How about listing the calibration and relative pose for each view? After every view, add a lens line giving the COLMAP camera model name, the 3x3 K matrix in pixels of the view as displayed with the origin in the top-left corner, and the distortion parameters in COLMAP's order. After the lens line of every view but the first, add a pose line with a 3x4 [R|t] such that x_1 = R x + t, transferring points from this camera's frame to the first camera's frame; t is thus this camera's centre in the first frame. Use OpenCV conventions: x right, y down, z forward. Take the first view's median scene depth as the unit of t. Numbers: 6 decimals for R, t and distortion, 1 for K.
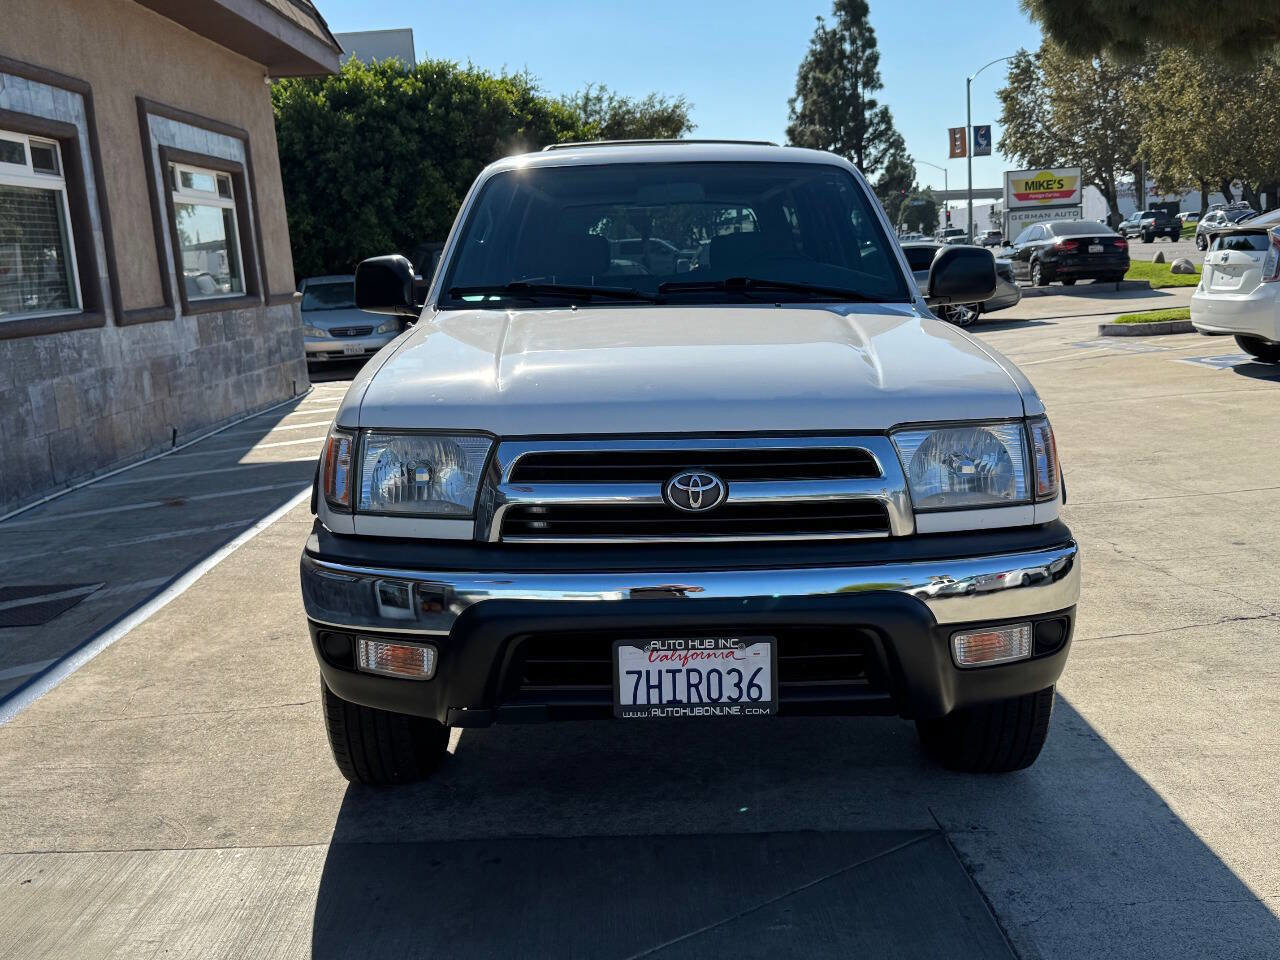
lens RADIAL K [[1263.1, 0, 640.0], [0, 1263.1, 480.0], [0, 0, 1]] dist [0.161646, -0.336042]
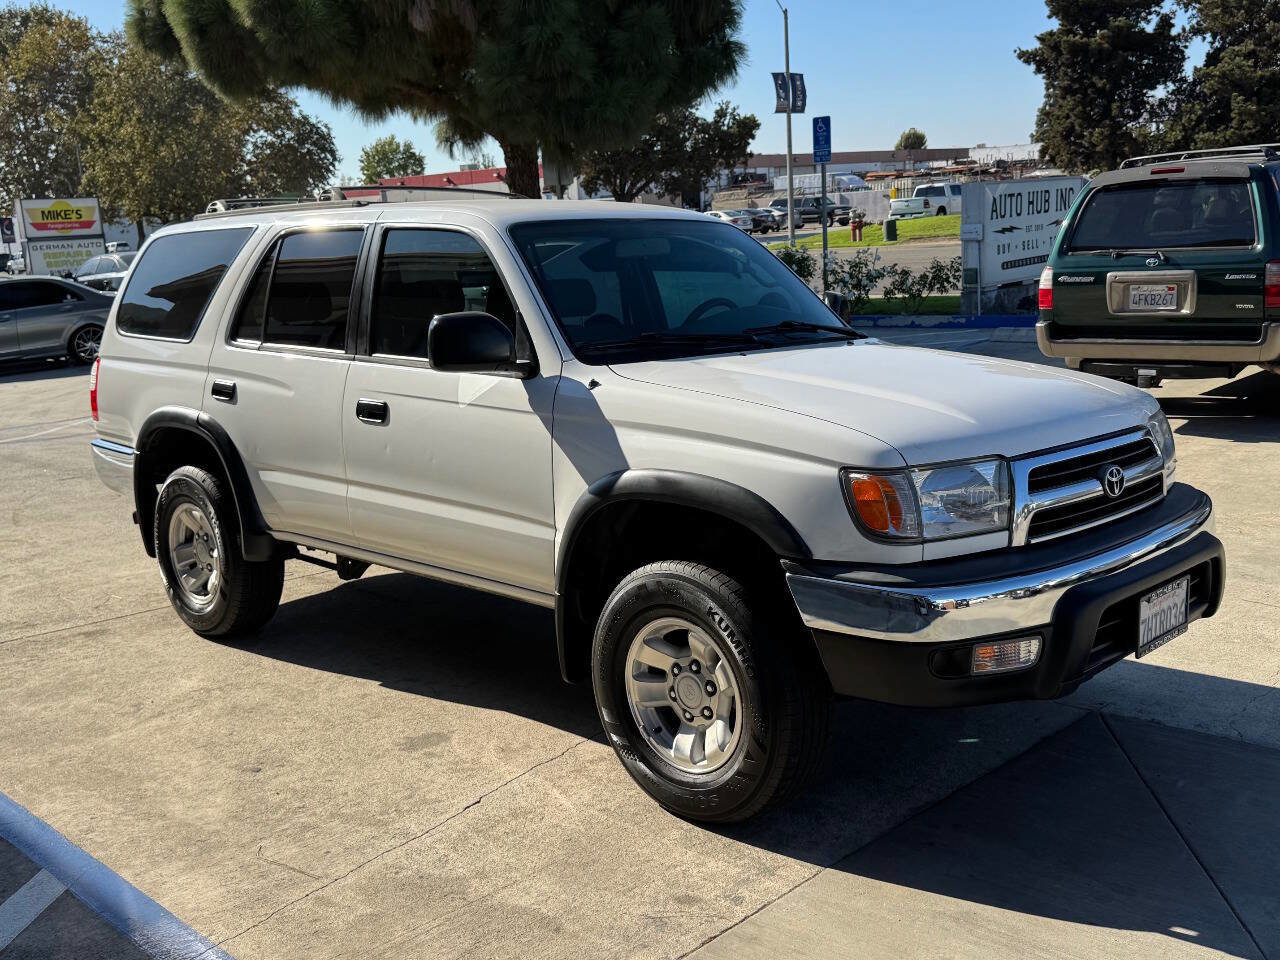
lens RADIAL K [[1262.7, 0, 646.7], [0, 1262.7, 475.8], [0, 0, 1]] dist [0.188072, -0.420046]
pose [[0.698596, -0.120462, 0.705303, -0.375613], [0.138271, 0.989874, 0.032109, -0.032354], [-0.702029, 0.075092, 0.708178, 0.118281]]
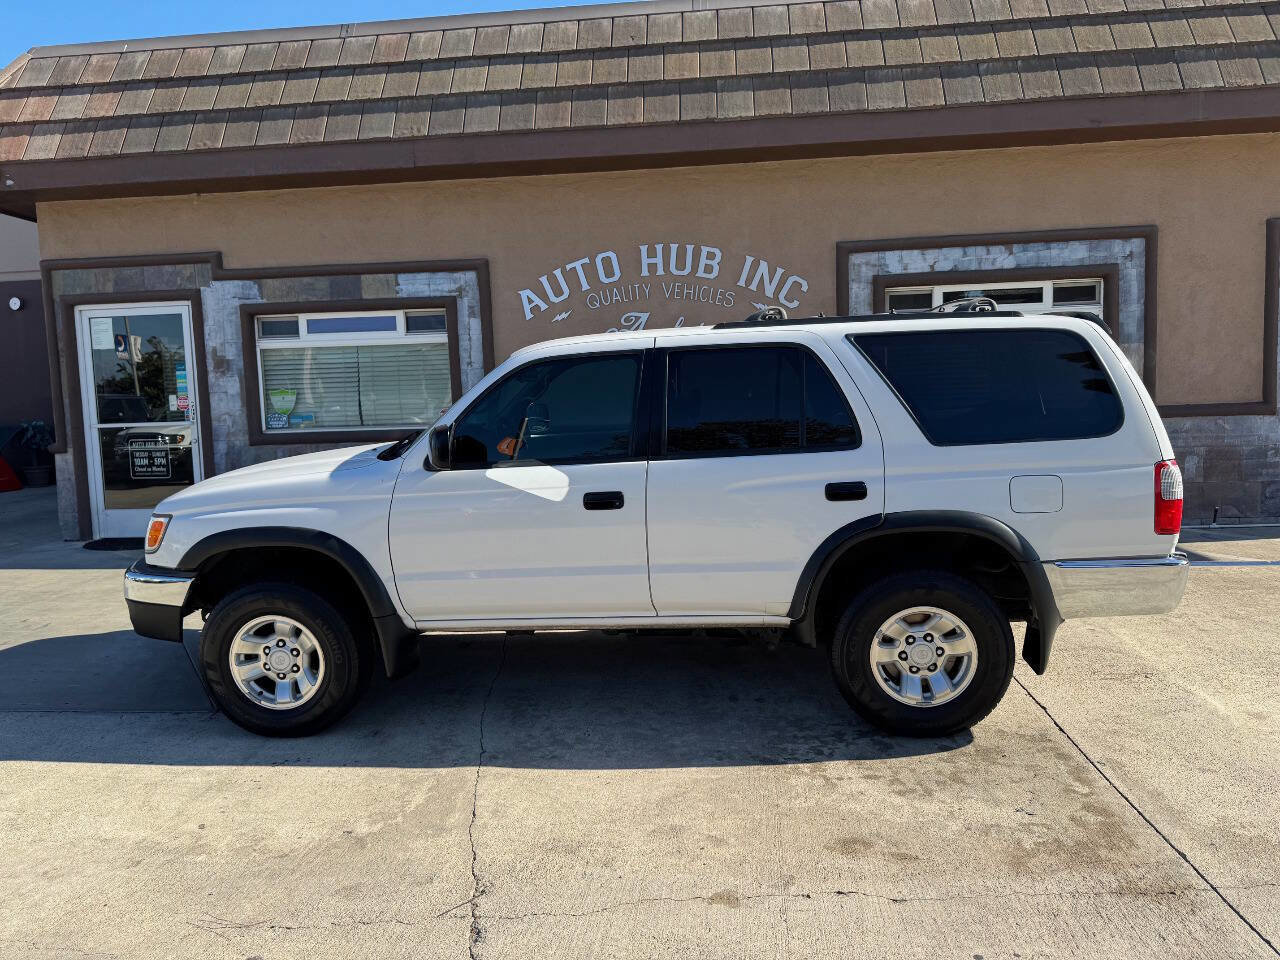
lens RADIAL K [[900.7, 0, 640.0], [0, 900.7, 480.0], [0, 0, 1]] dist [0.122463, -0.216542]
pose [[-0.085098, 0.151620, -0.984769, 0.549771], [-0.133698, 0.977678, 0.162082, -0.145328], [0.987362, 0.145455, -0.062927, 0.603013]]
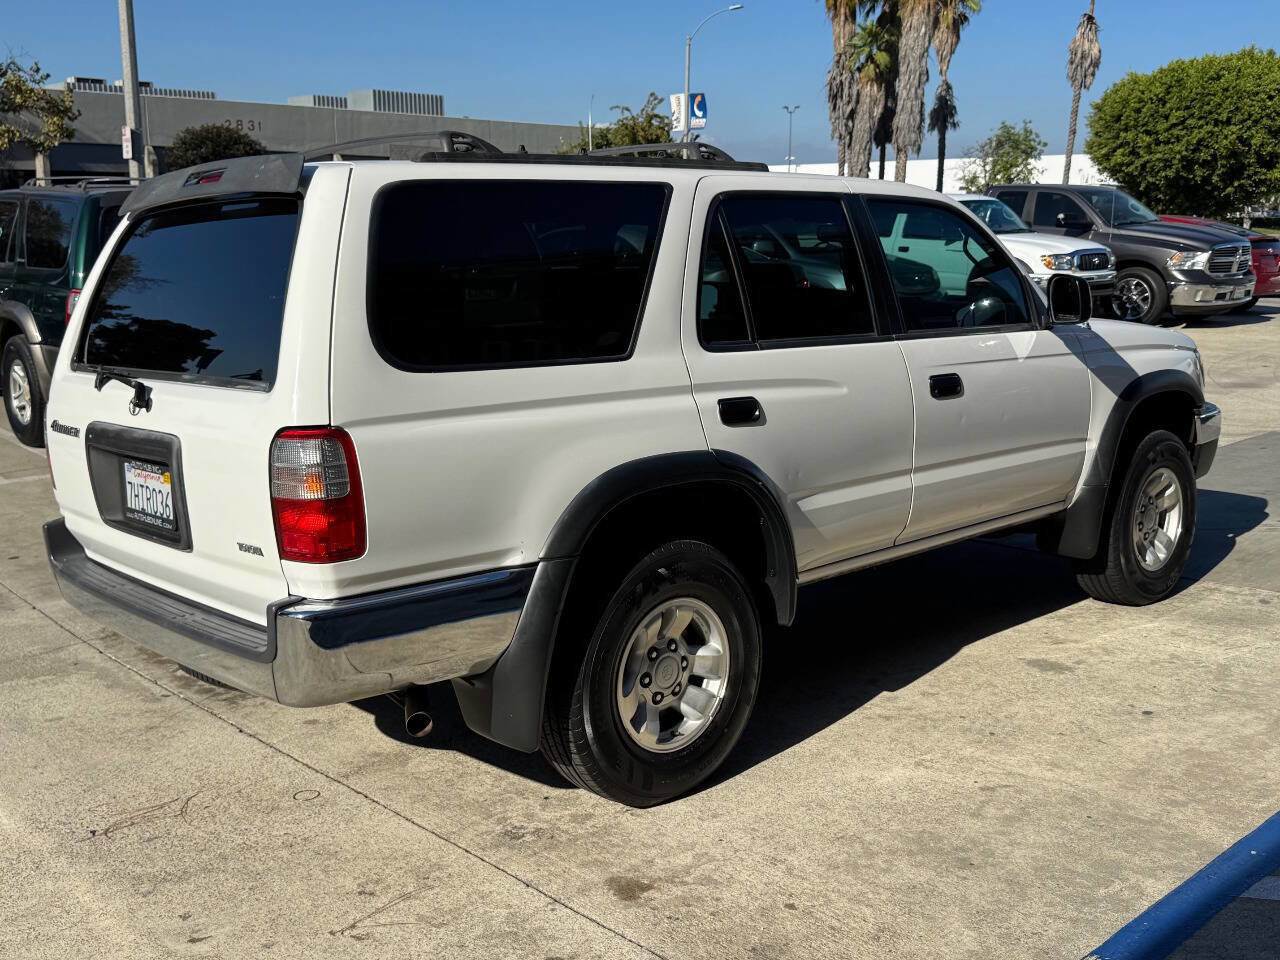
lens RADIAL K [[1263.1, 0, 640.0], [0, 1263.1, 480.0], [0, 0, 1]] dist [0.161646, -0.336042]
pose [[-0.672915, -0.086932, 0.734594, -0.377425], [0.168574, 0.948919, 0.266714, -0.175190], [-0.720256, 0.303309, -0.623887, 0.967272]]
